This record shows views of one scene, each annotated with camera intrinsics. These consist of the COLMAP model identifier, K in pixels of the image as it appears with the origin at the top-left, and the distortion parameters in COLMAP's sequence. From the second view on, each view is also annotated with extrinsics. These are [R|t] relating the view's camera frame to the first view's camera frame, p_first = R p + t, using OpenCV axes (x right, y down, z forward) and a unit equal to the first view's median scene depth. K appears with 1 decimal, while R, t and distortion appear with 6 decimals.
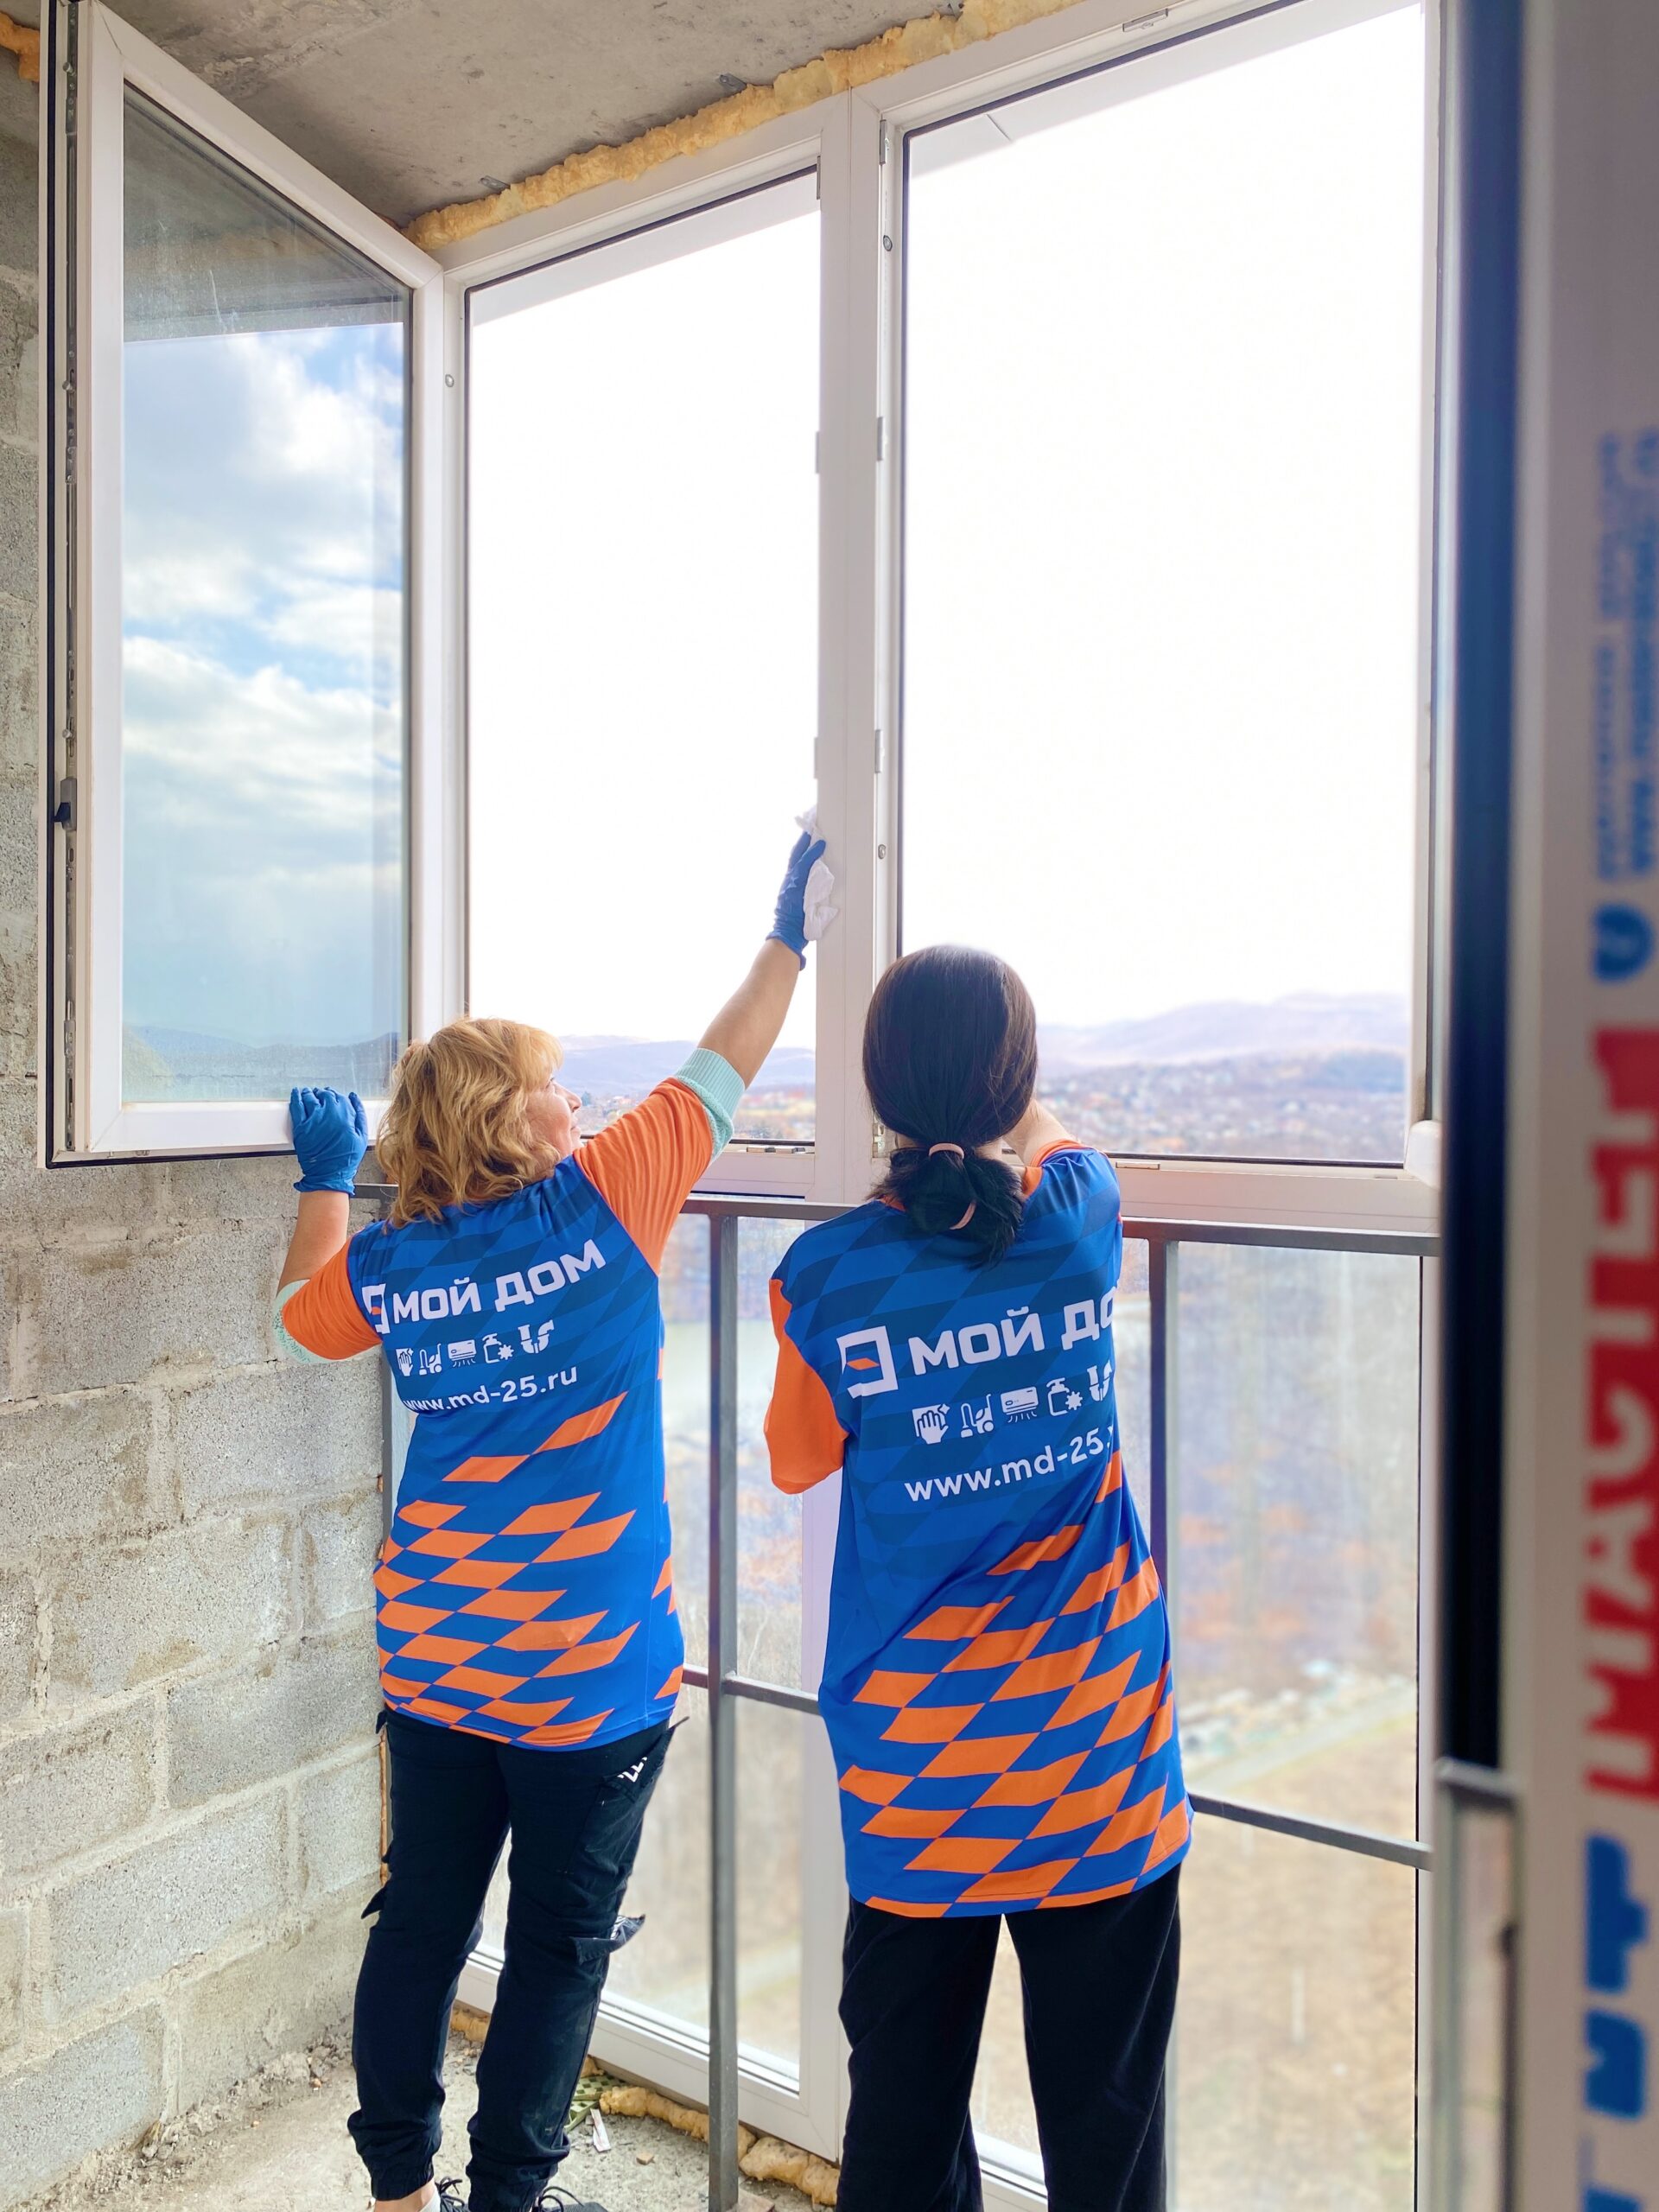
lens RADIAL K [[1774.9, 0, 829.5], [0, 1774.9, 1106.0], [0, 0, 1]] dist [0.001779, 0.013303]
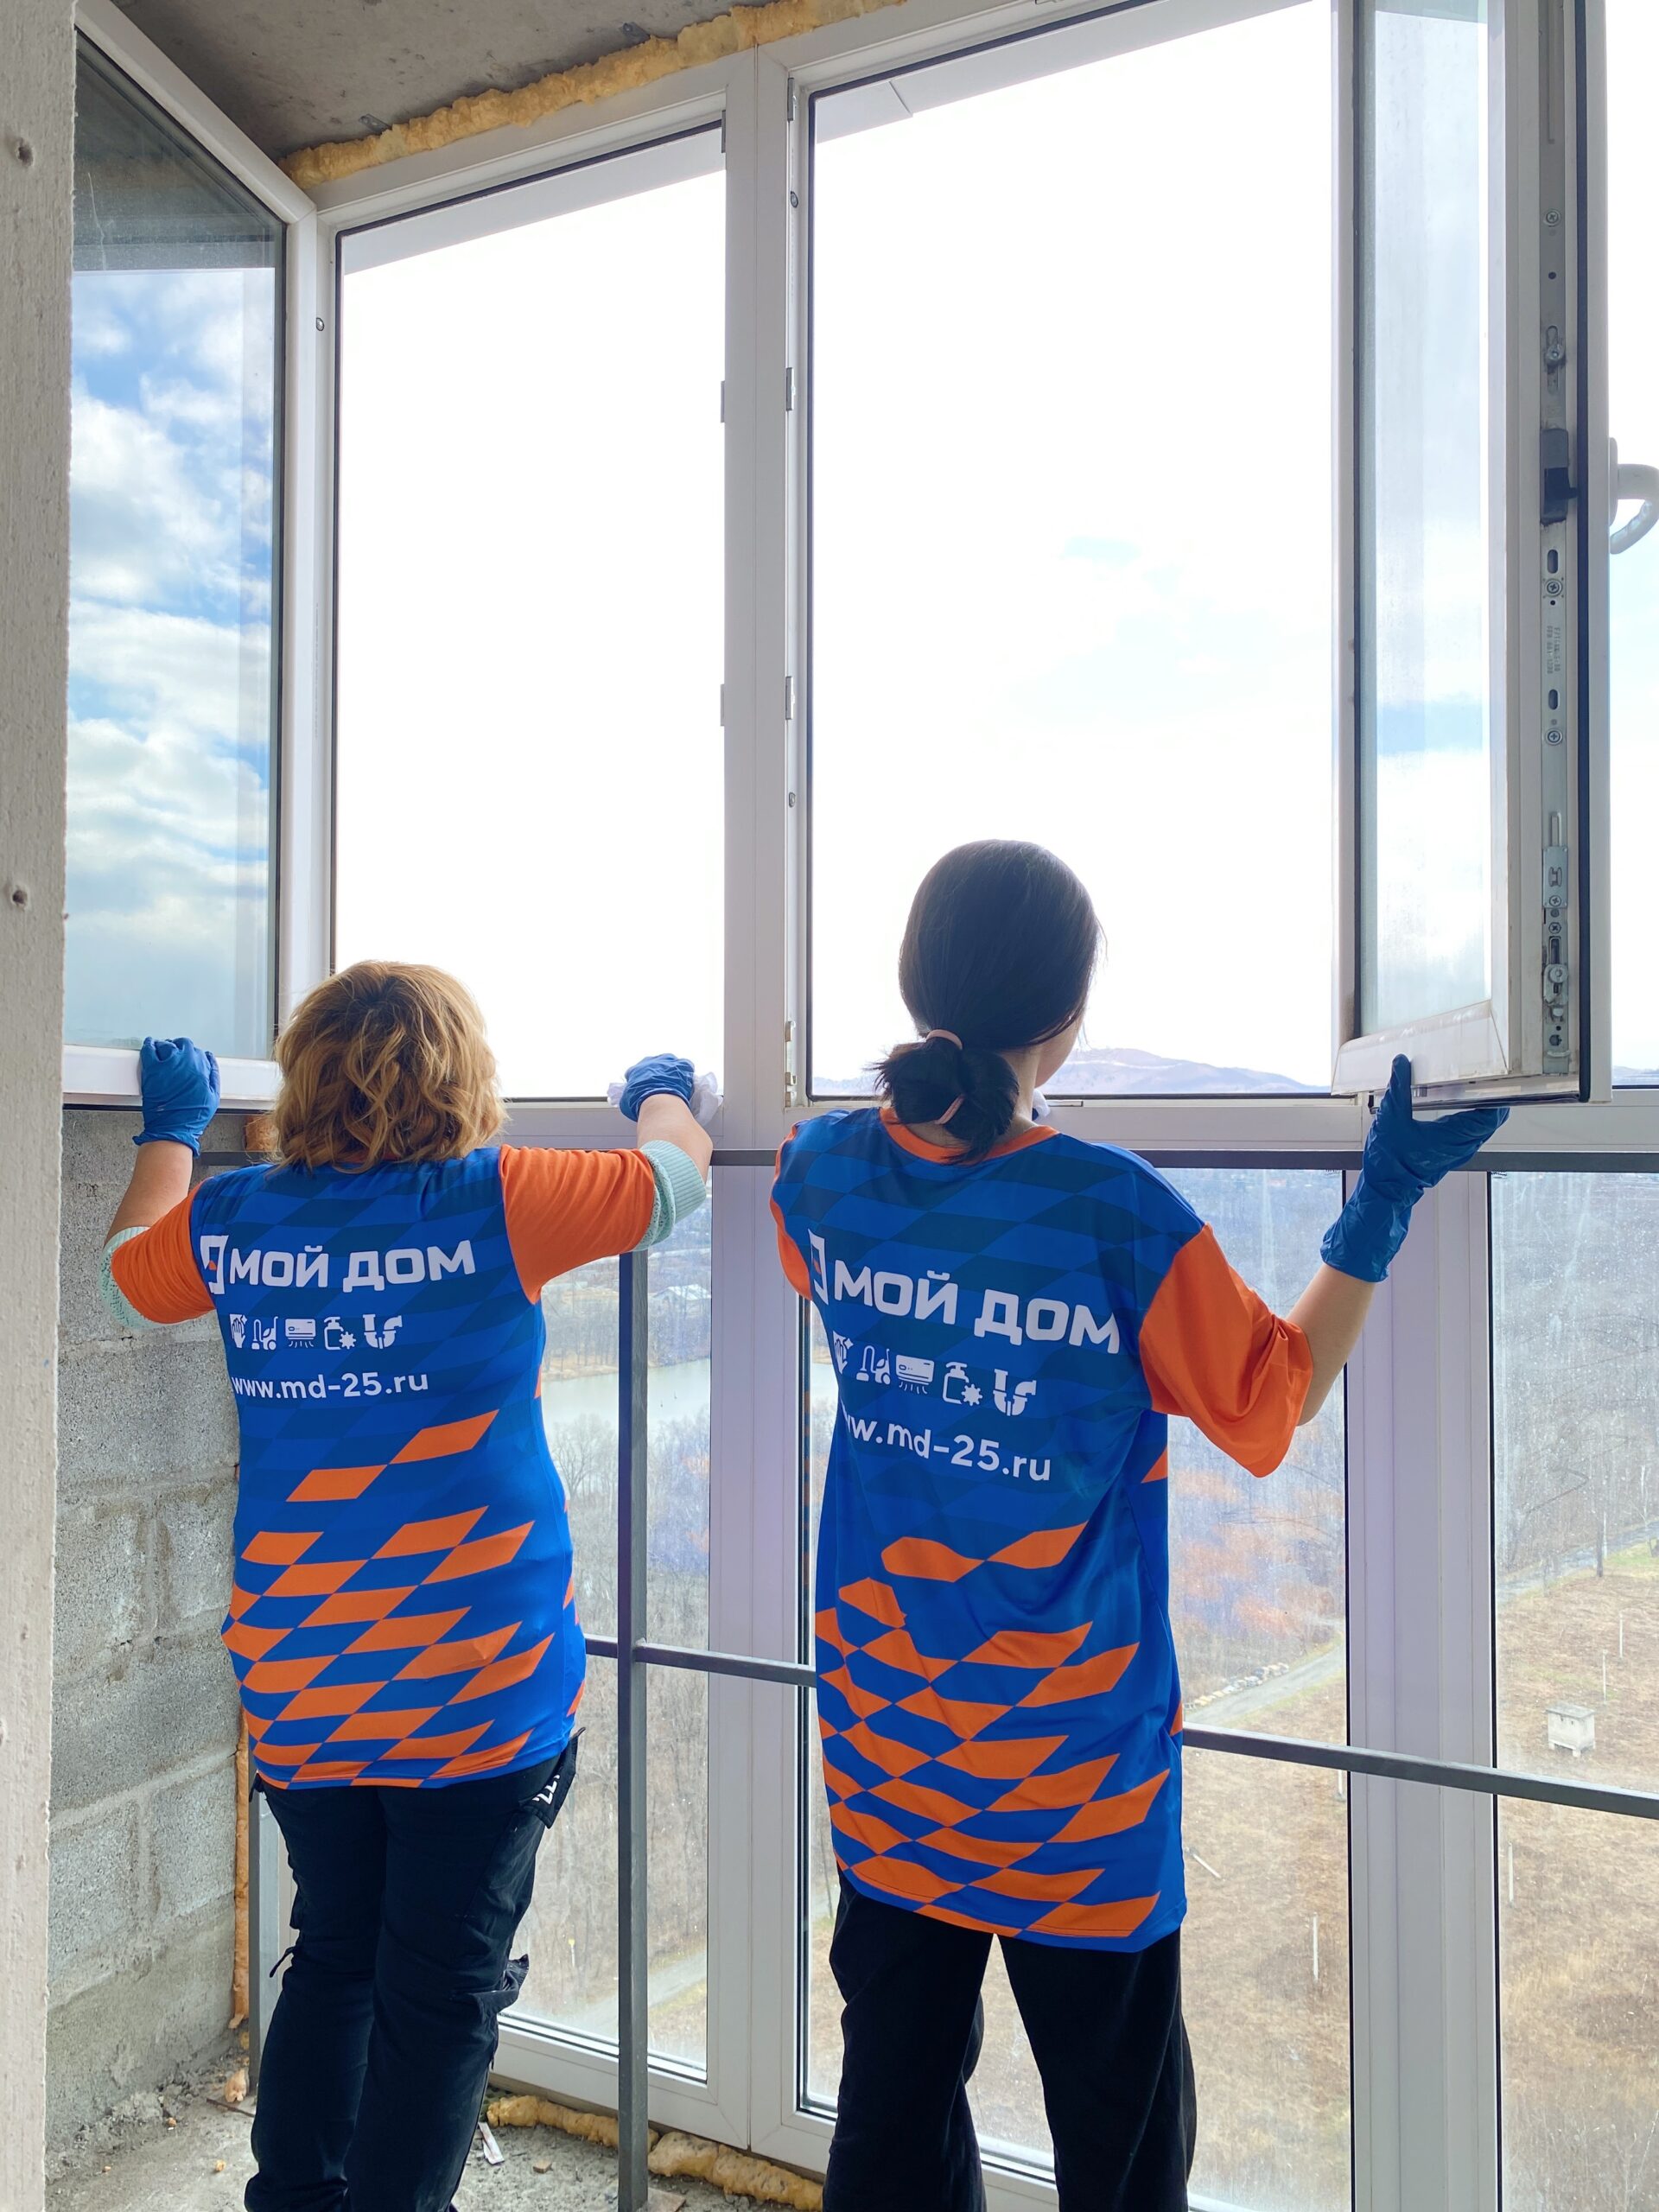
lens RADIAL K [[1766.5, 0, 829.5], [0, 1766.5, 1106.0], [0, 0, 1]] dist [0.008749, -0.005471]
pose [[0.989143, -0.001041, 0.146952, -0.087205], [0.006412, 0.999328, -0.036078, 0.058889], [-0.146815, 0.036629, 0.988486, 0.022014]]
